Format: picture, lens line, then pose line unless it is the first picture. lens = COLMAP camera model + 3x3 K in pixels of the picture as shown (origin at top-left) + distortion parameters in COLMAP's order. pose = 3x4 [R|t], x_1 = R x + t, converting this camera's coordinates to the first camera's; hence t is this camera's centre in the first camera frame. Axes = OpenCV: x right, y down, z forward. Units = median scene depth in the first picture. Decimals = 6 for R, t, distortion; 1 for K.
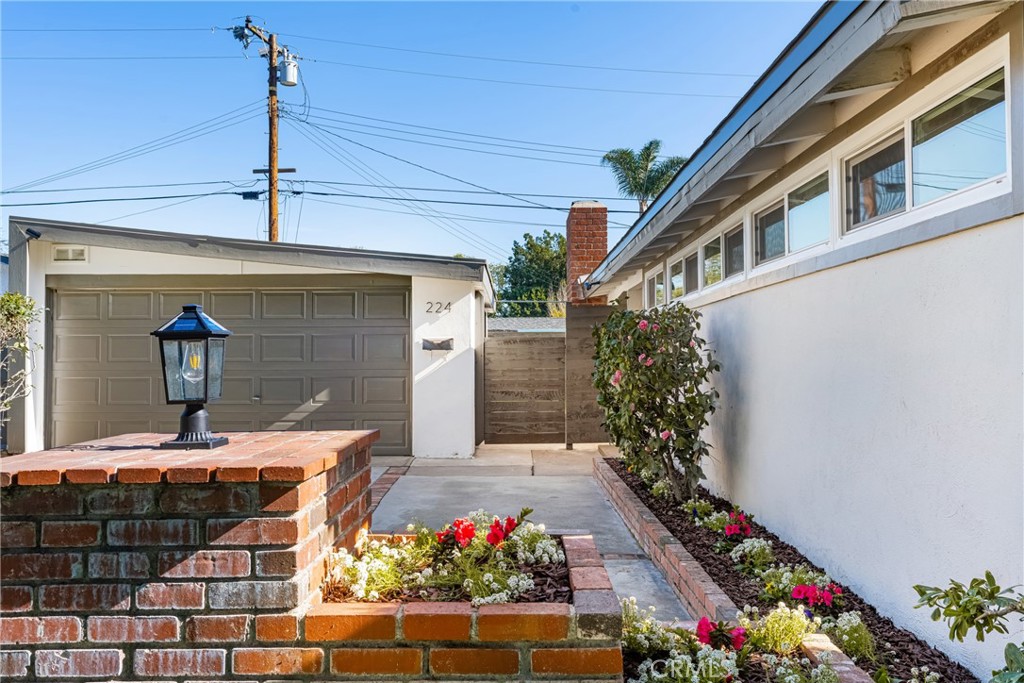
lens RADIAL K [[899.9, 0, 504.9], [0, 899.9, 363.0], [0, 0, 1]] dist [0.007763, 0.004465]
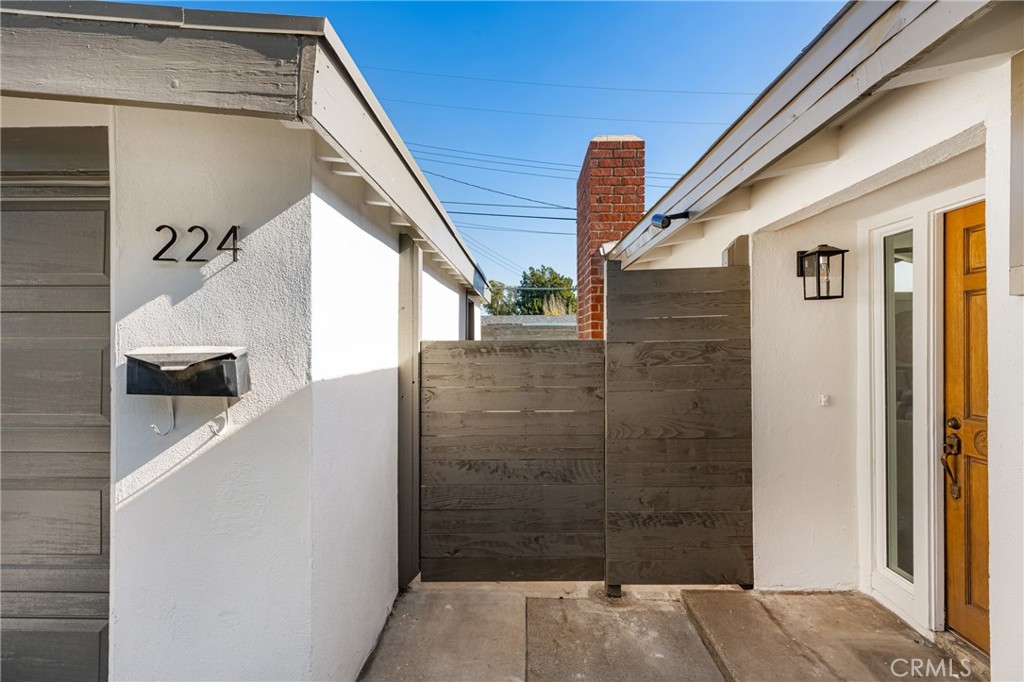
lens RADIAL K [[500.9, 0, 517.6], [0, 500.9, 331.0], [0, 0, 1]] dist [-0.000390, -0.000217]
pose [[0.999991, 0.003369, -0.002672, 0.012683], [-0.003435, 0.999681, -0.025005, -0.013709], [0.002587, 0.025014, 0.999684, 0.379957]]
